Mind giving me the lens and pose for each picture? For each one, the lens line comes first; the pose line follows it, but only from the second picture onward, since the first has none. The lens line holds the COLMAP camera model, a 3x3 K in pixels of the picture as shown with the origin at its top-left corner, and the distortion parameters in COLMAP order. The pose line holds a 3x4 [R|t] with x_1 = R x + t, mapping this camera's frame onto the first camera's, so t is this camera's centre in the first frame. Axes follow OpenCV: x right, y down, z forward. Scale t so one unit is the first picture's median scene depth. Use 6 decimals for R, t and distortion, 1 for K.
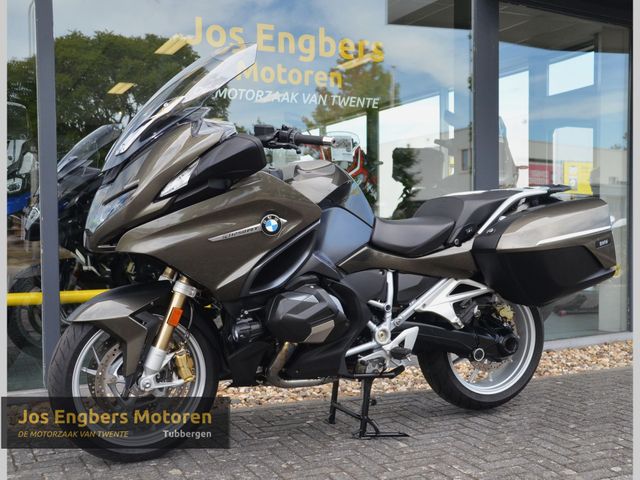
lens RADIAL K [[808.0, 0, 319.5], [0, 808.0, 250.0], [0, 0, 1]] dist [-0.005650, -0.016092]
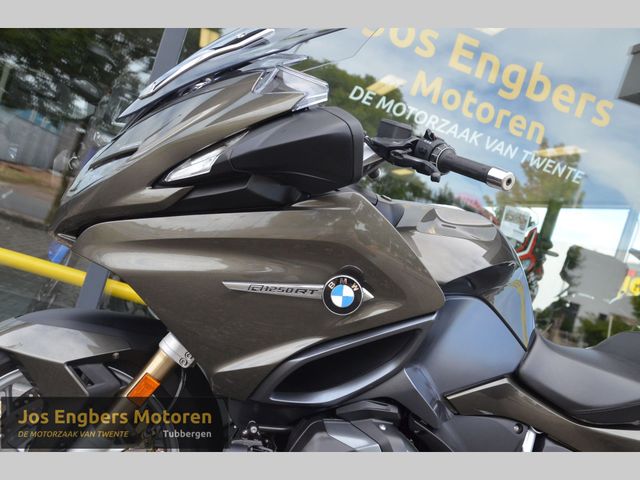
lens RADIAL K [[688.0, 0, 318.6], [0, 688.0, 247.9], [0, 0, 1]] dist [-0.005986, -0.001527]
pose [[0.923512, 0.309931, -0.225983, 0.015407], [-0.322573, 0.946325, -0.020374, -0.038792], [0.207539, 0.091712, 0.973918, 0.471089]]
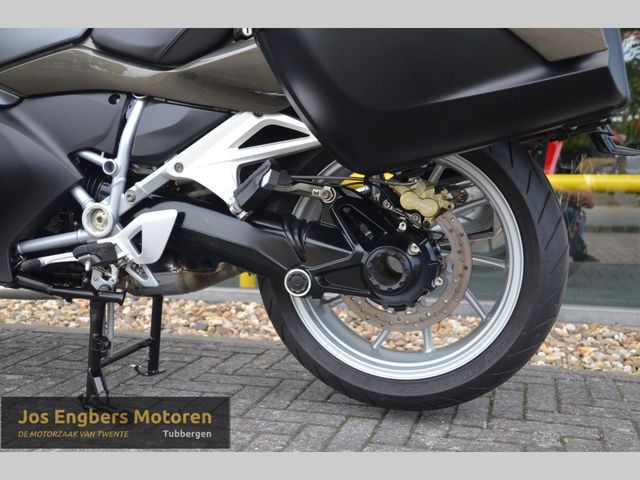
lens RADIAL K [[745.3, 0, 334.7], [0, 745.3, 242.5], [0, 0, 1]] dist [0.001769, 0.285659]
pose [[0.764829, 0.072448, -0.640147, 0.493311], [-0.036930, 0.996953, 0.068707, 0.080221], [0.643174, -0.028908, 0.765174, 0.714929]]
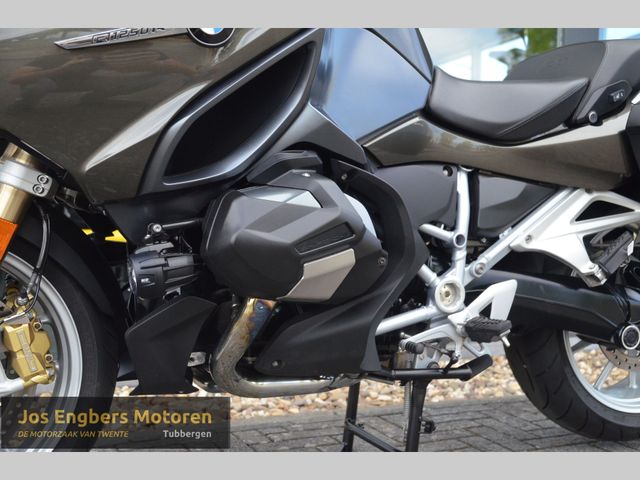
lens RADIAL K [[815.4, 0, 327.0], [0, 815.4, 243.8], [0, 0, 1]] dist [0.000563, 0.555799]
pose [[0.999905, 0.011054, -0.008180, 0.005644], [-0.011065, 0.999938, -0.001360, 0.074352], [0.008164, 0.001450, 0.999966, 0.480797]]
